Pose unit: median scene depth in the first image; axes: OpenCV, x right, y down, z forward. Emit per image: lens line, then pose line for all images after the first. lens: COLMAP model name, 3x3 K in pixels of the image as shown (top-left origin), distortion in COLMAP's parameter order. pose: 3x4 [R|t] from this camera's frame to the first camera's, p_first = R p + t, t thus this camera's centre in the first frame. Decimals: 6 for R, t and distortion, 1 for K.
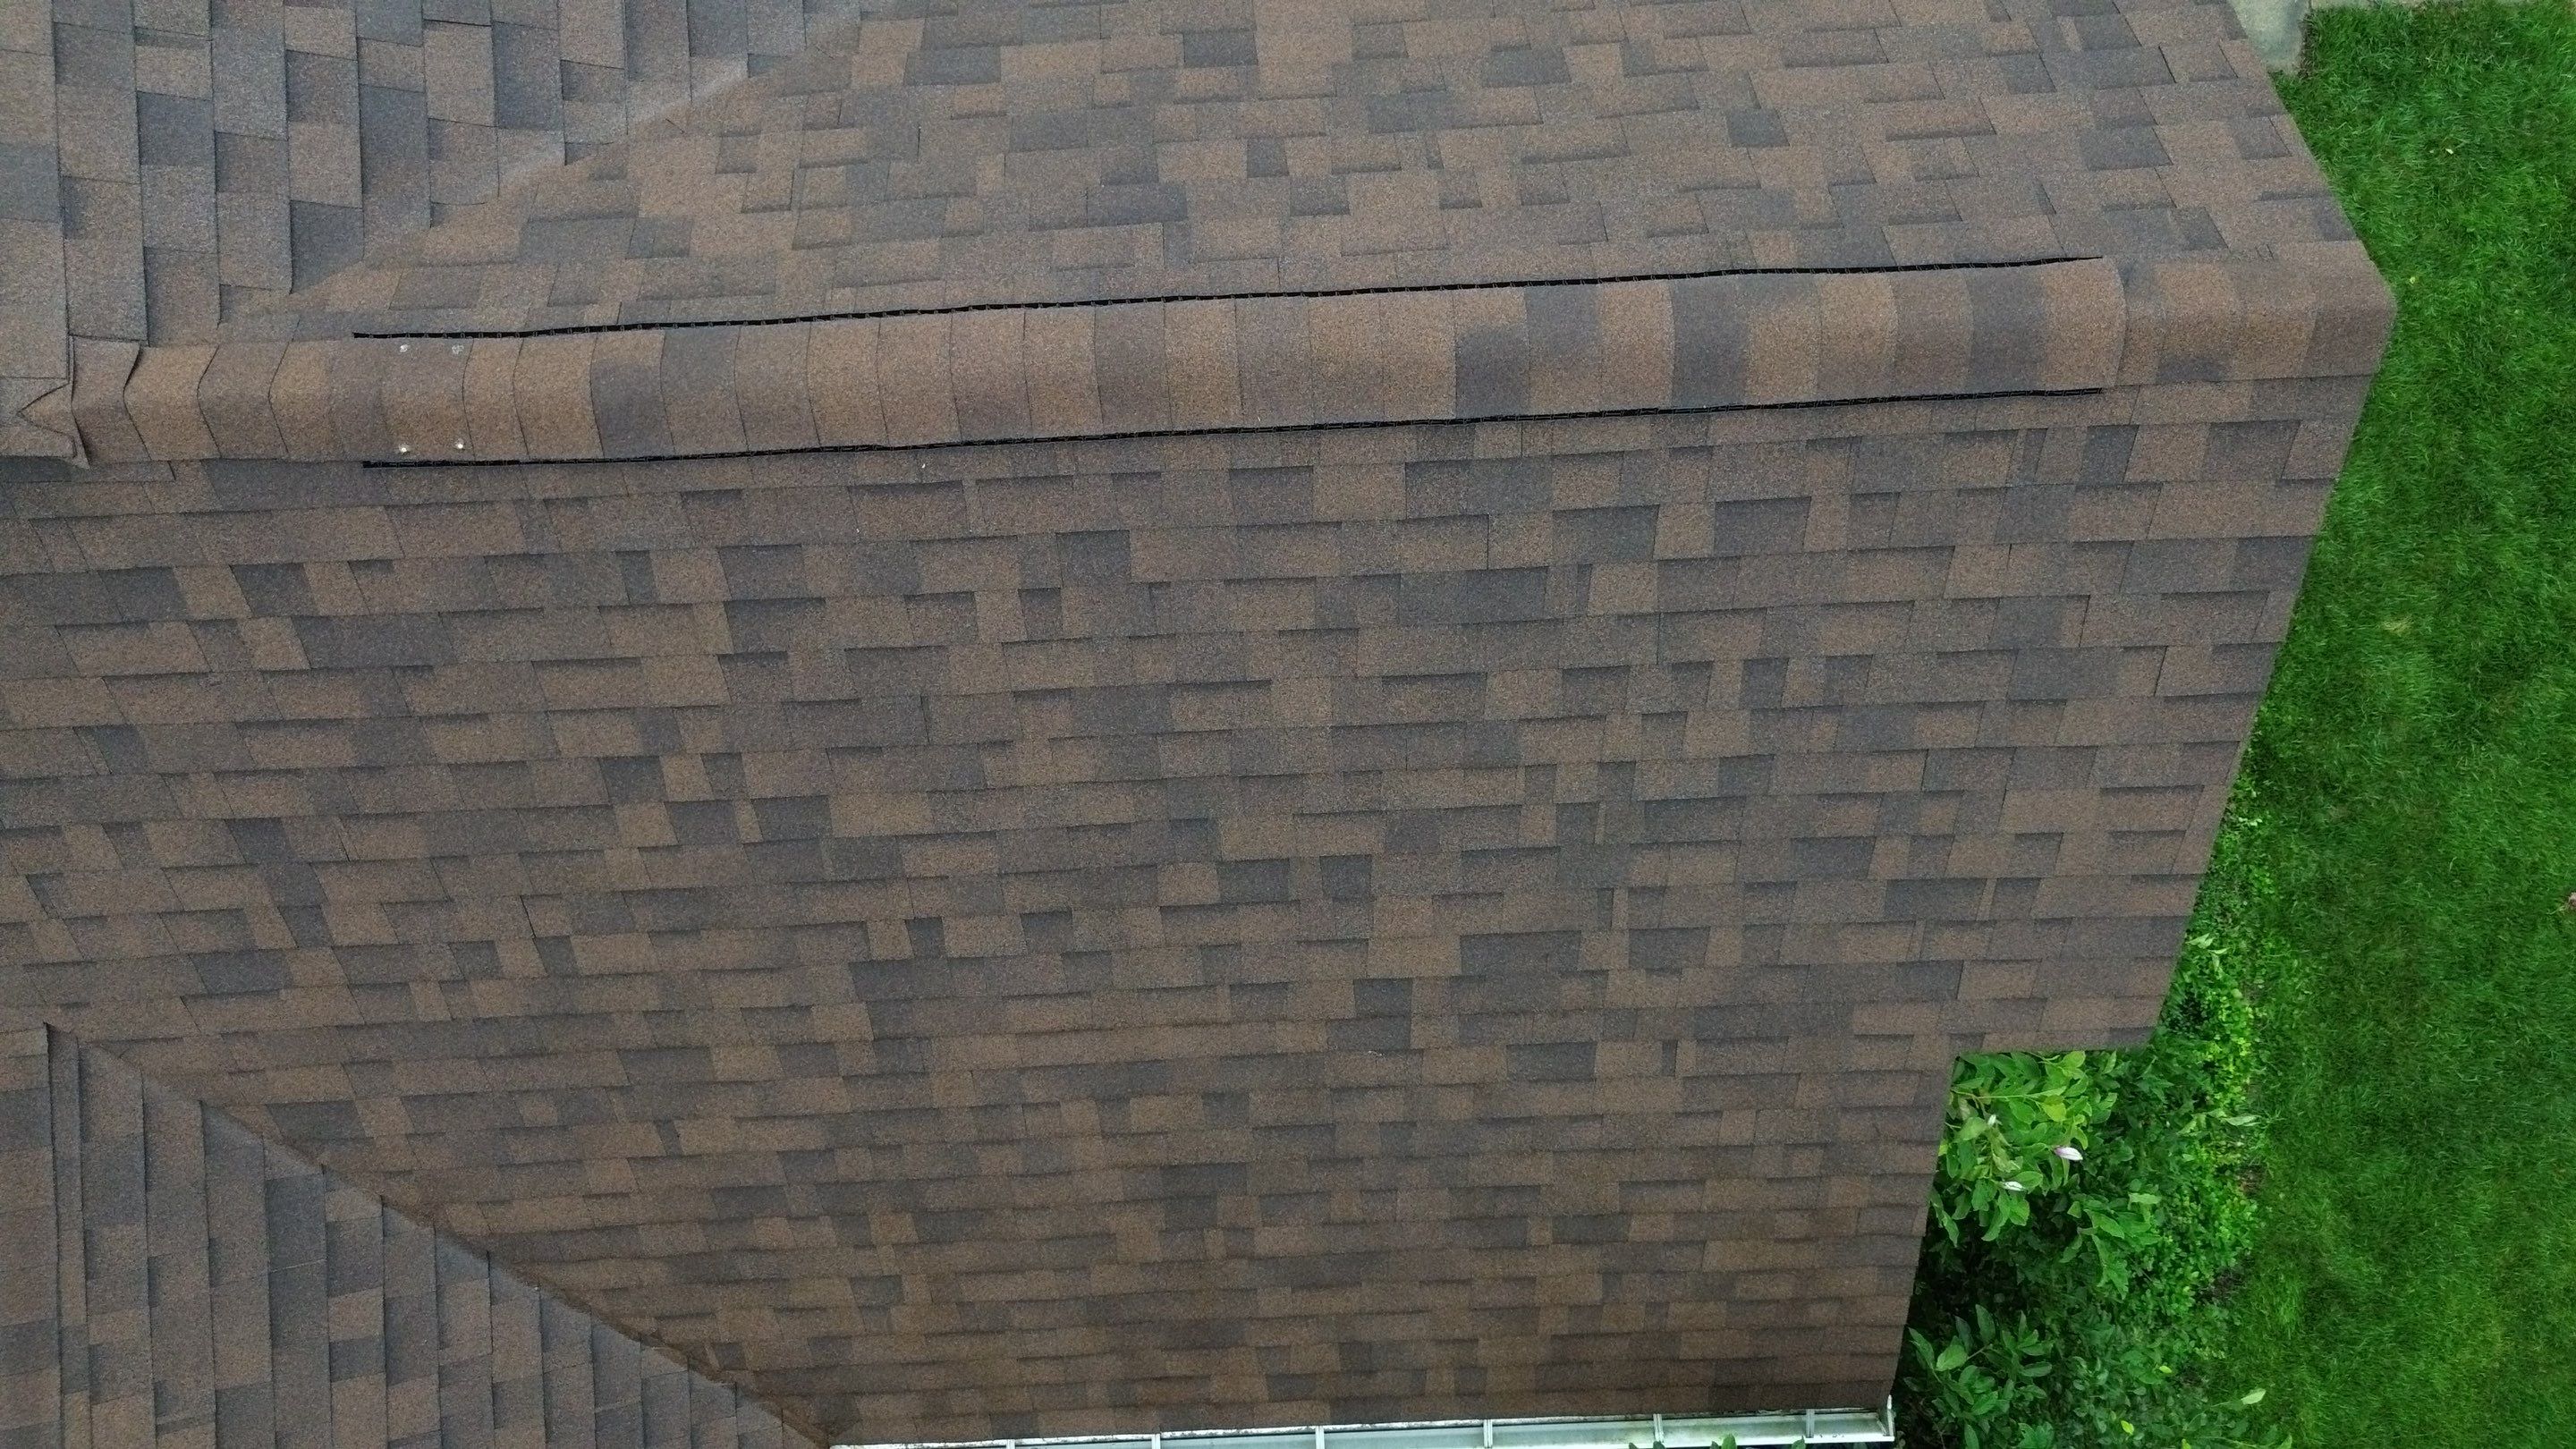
lens RADIAL K [[1942.8, 0, 1271.3], [0, 1942.8, 714.4], [0, 0, 1]] dist [0.061986, -0.055397]
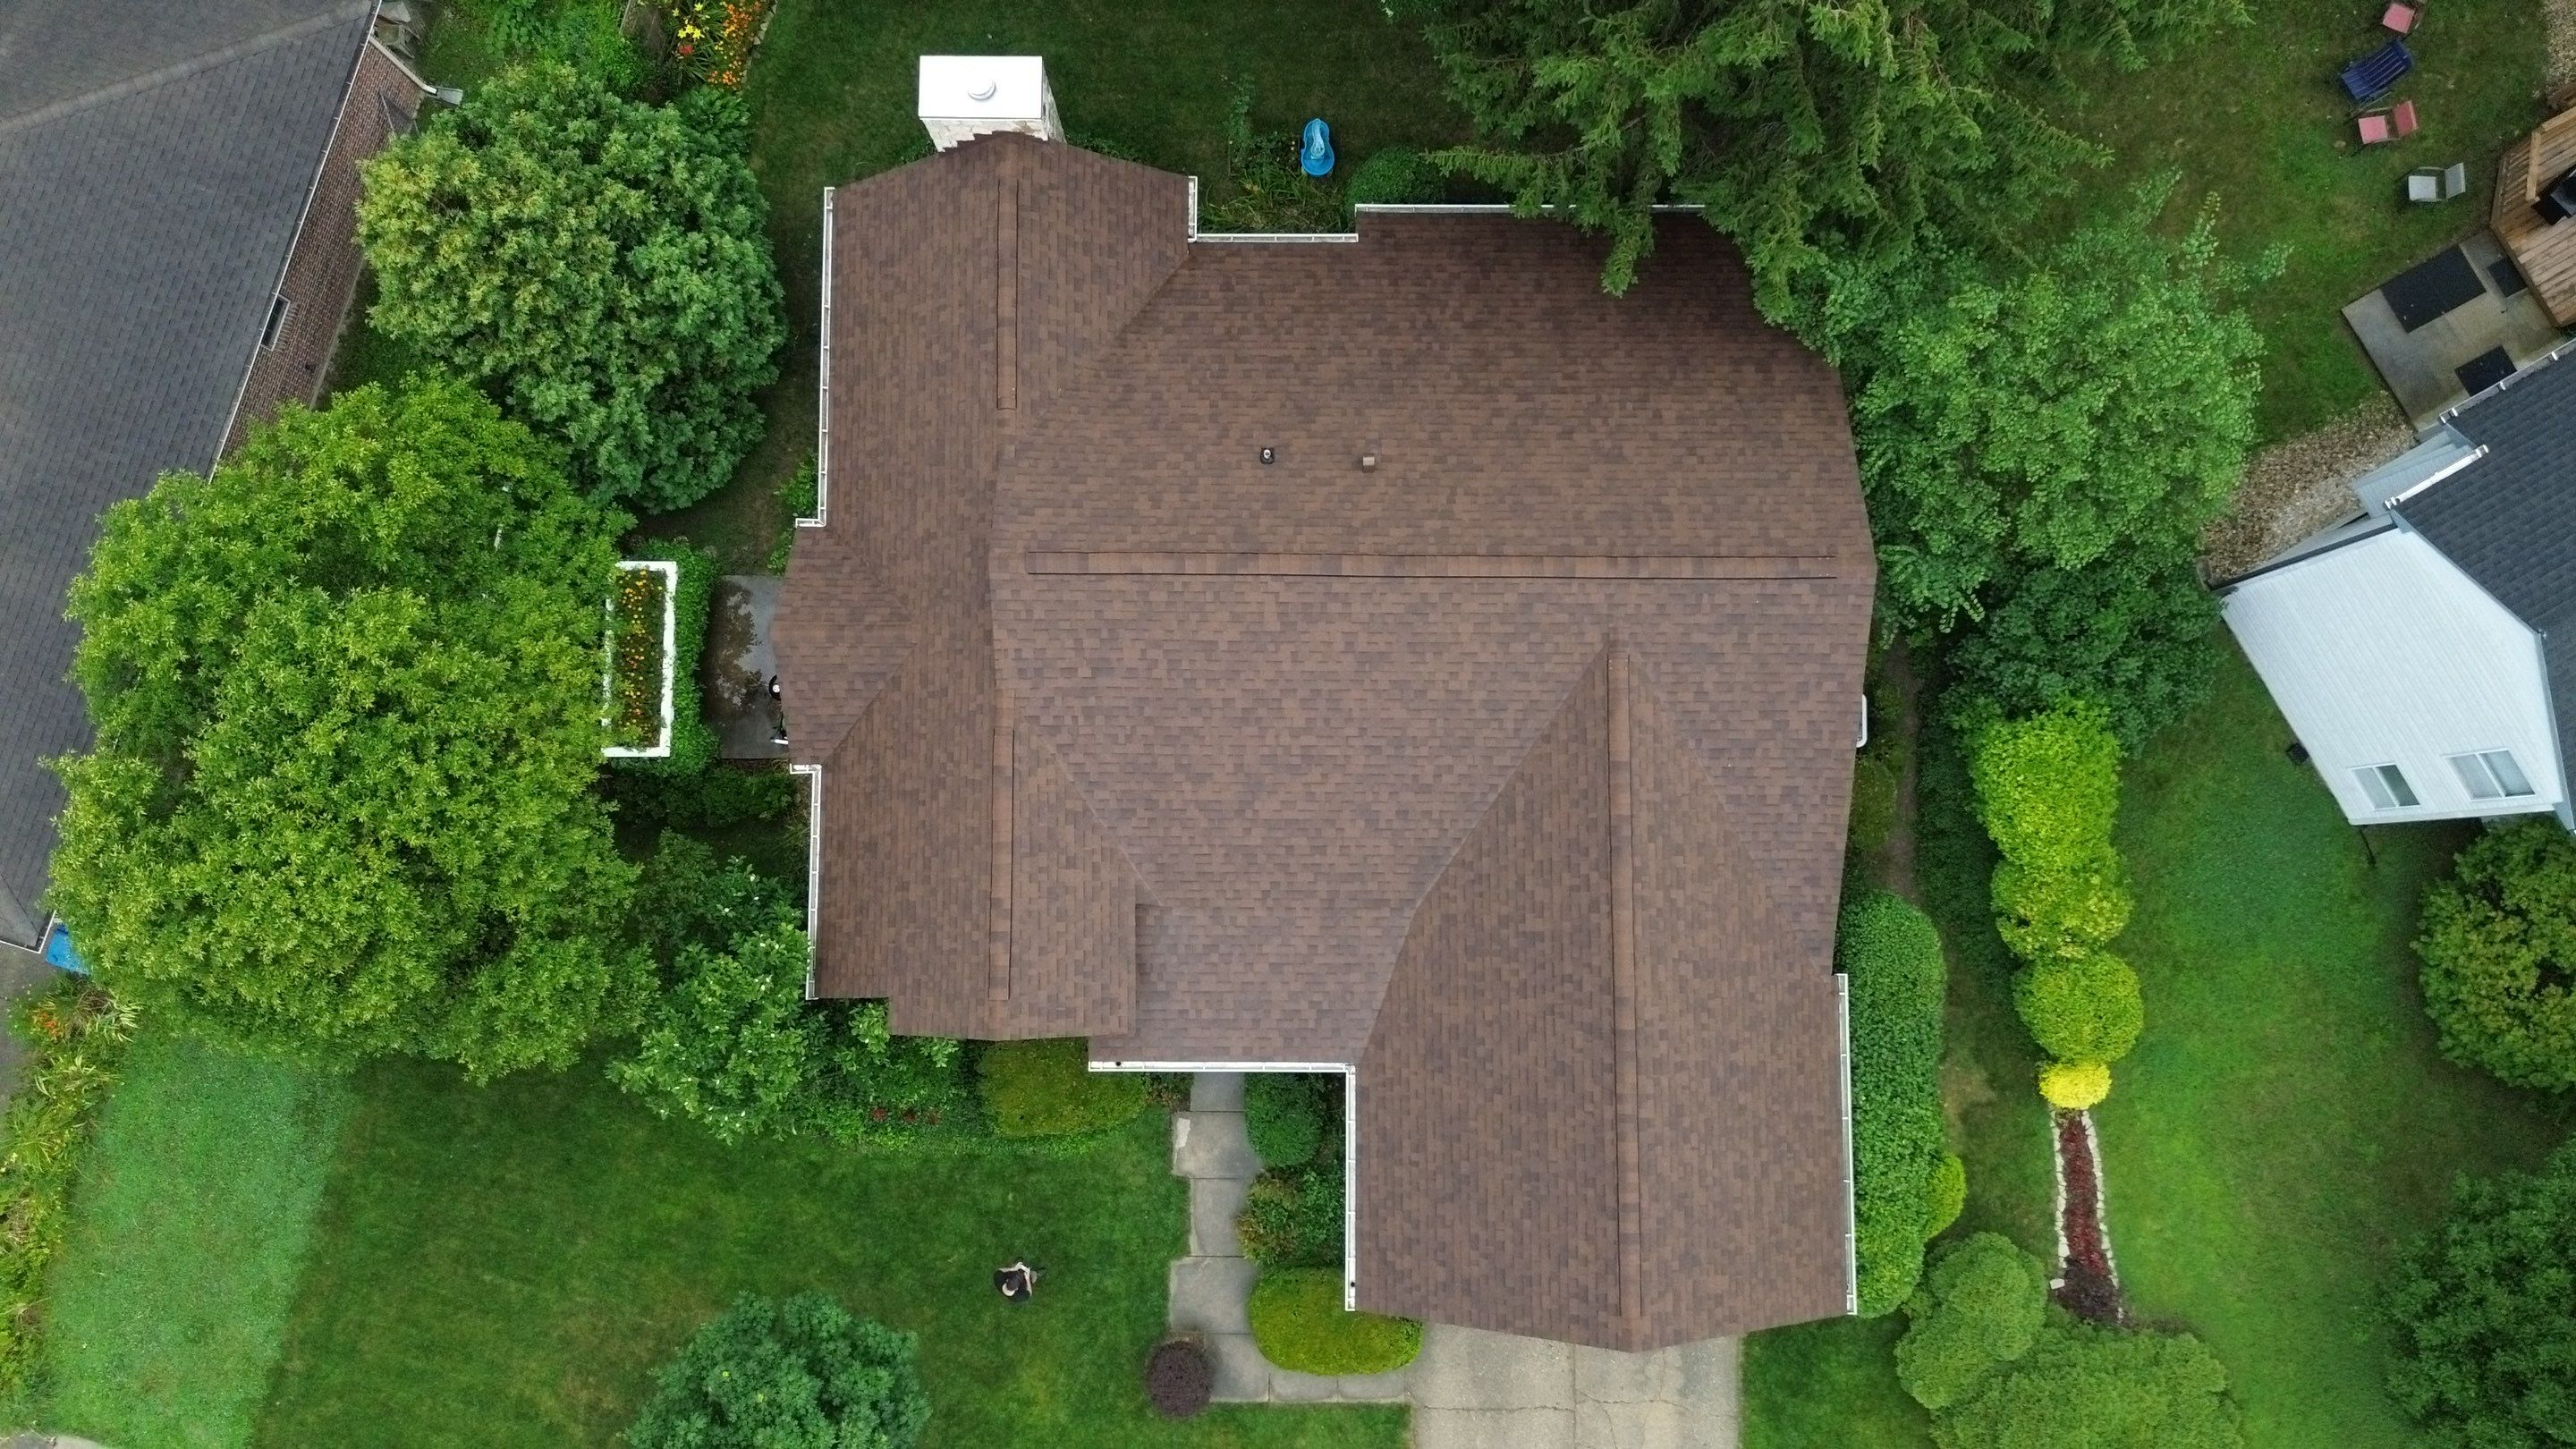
lens RADIAL K [[1861.6, 0, 1287.6], [0, 1861.6, 720.6], [0, 0, 1]] dist [0.067917, -0.066394]
pose [[-0.042360, 0.994394, -0.096877, 0.063905], [-0.999098, -0.041874, 0.007050, -1.020611], [0.002953, 0.097089, 0.995271, -4.611471]]
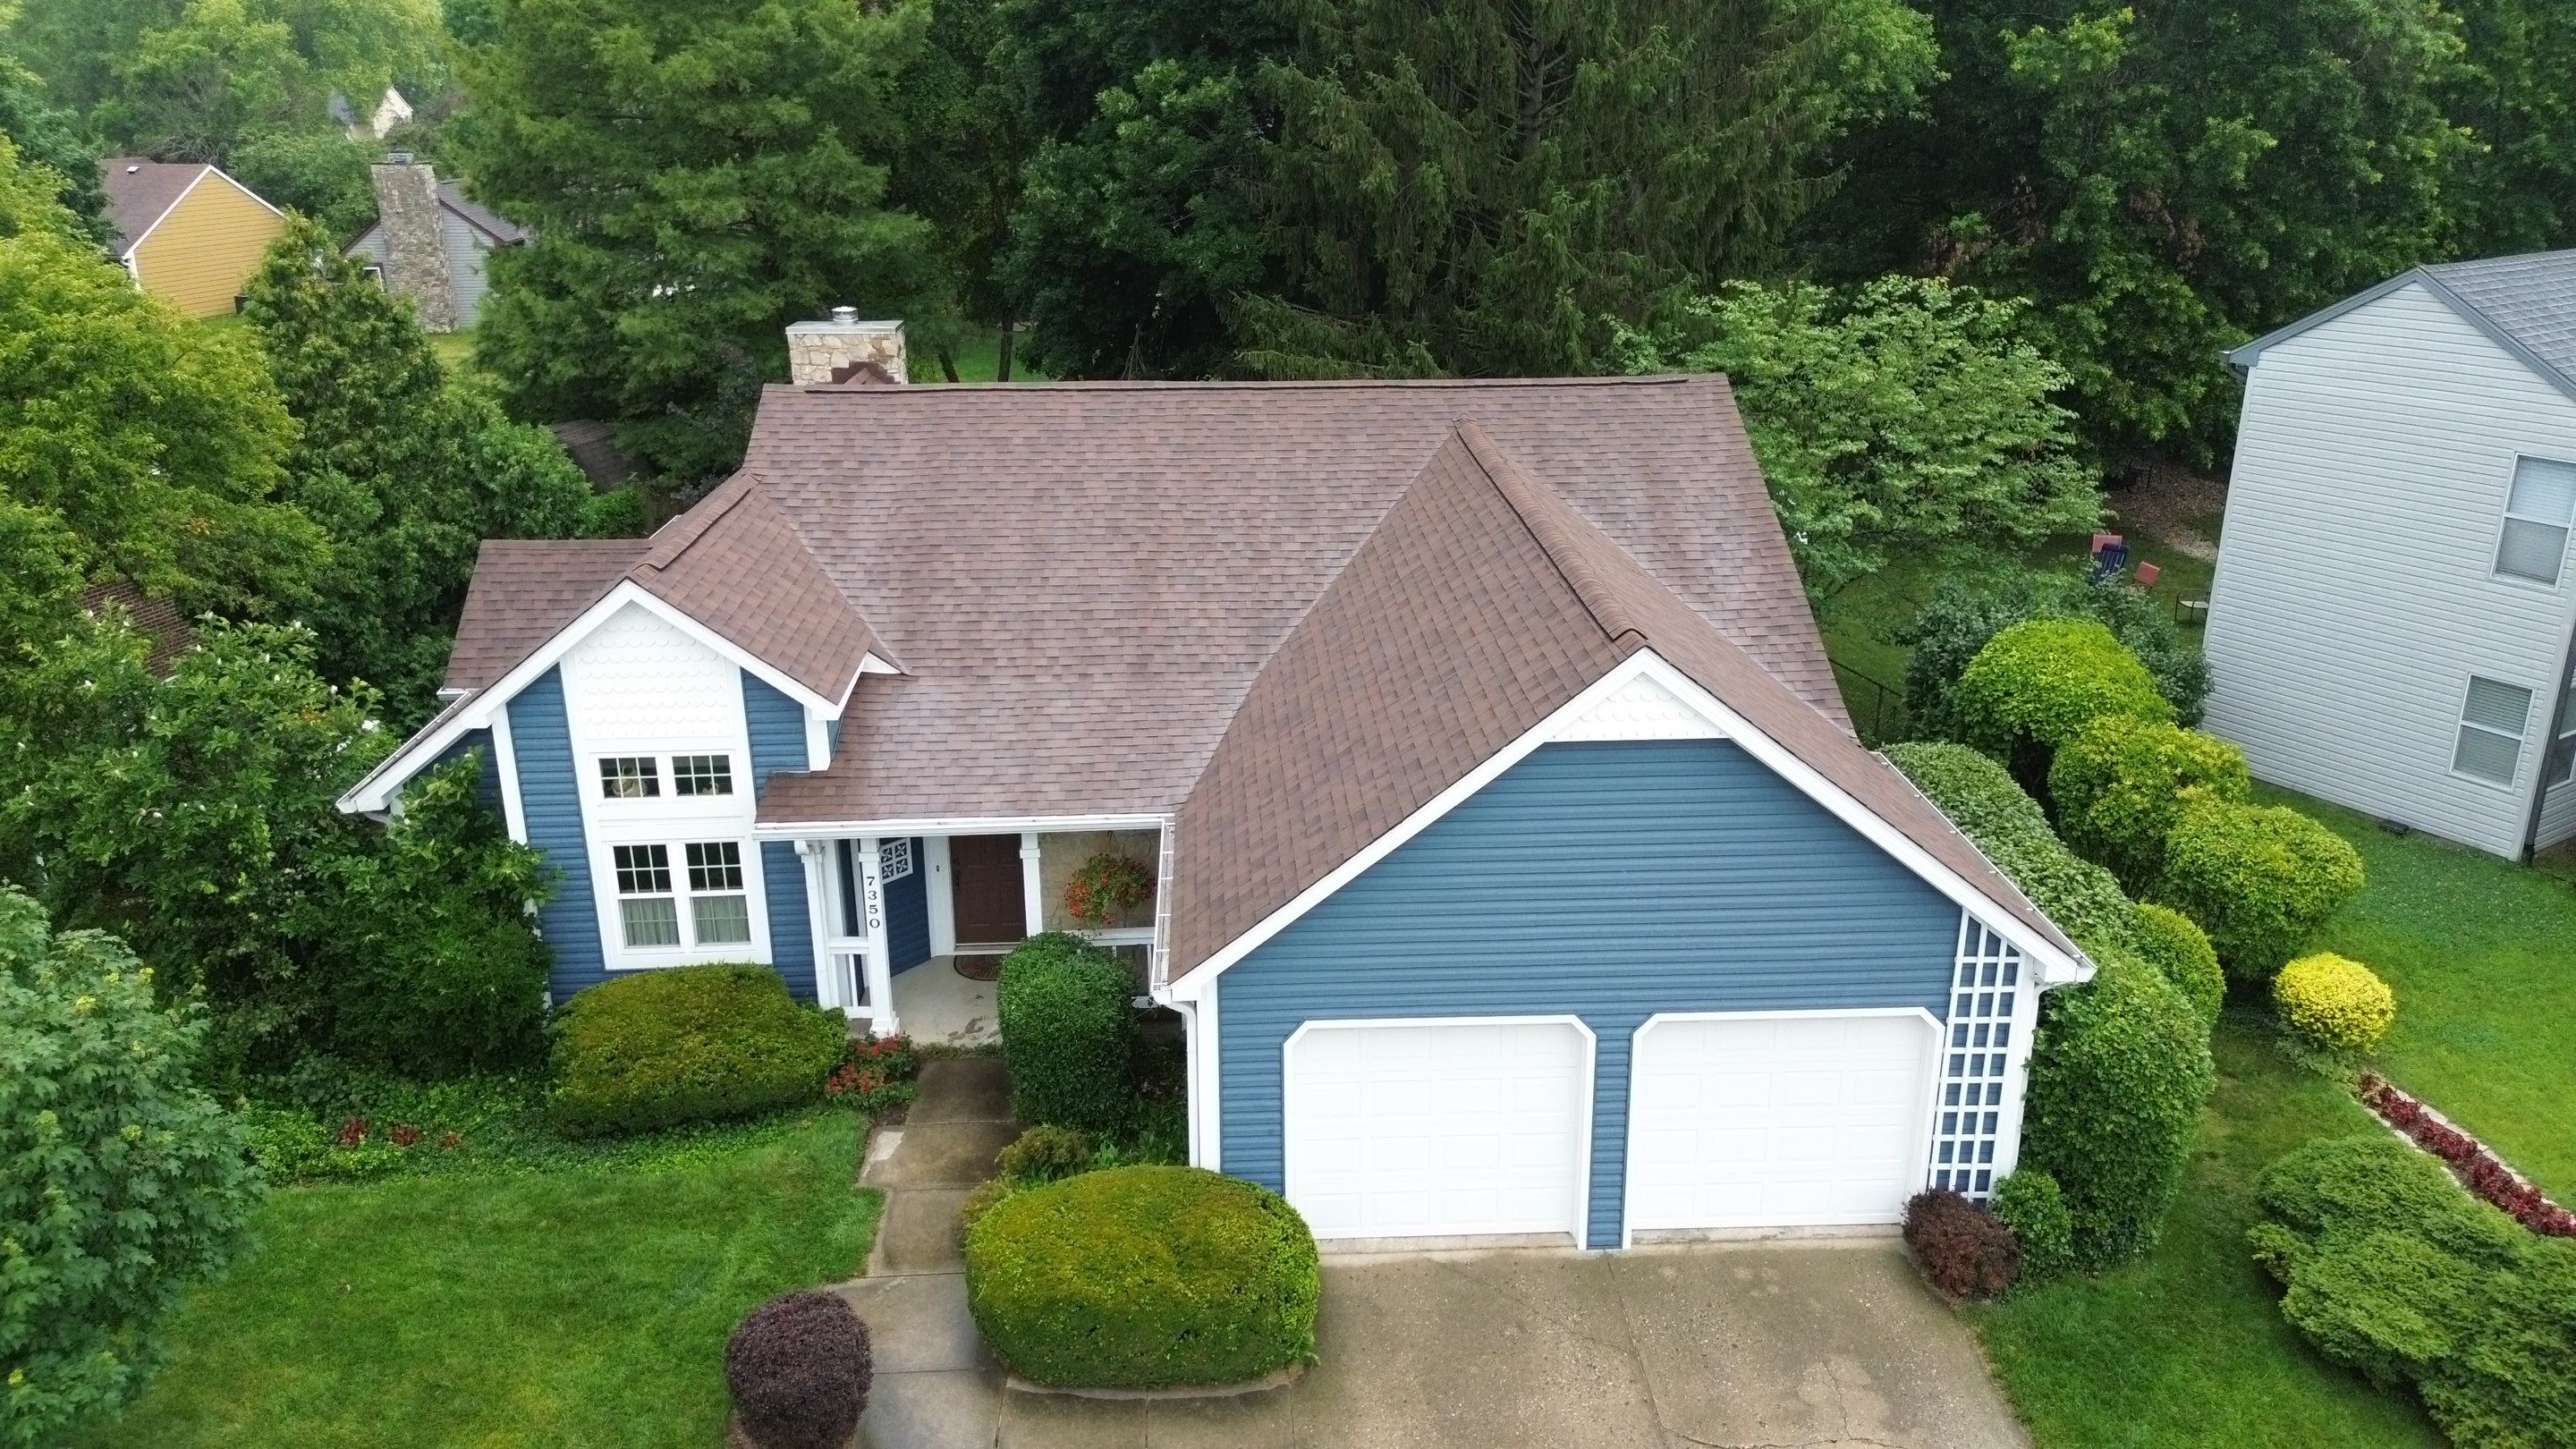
lens RADIAL K [[1861.6, 0, 1299.2], [0, 1861.6, 703.8], [0, 0, 1]] dist [0.067917, -0.066394]
pose [[0.010084, 0.323566, -0.946152, 4.077728], [-0.999942, 0.006889, -0.008301, -1.459567], [0.003832, 0.946181, 0.323616, -0.082190]]
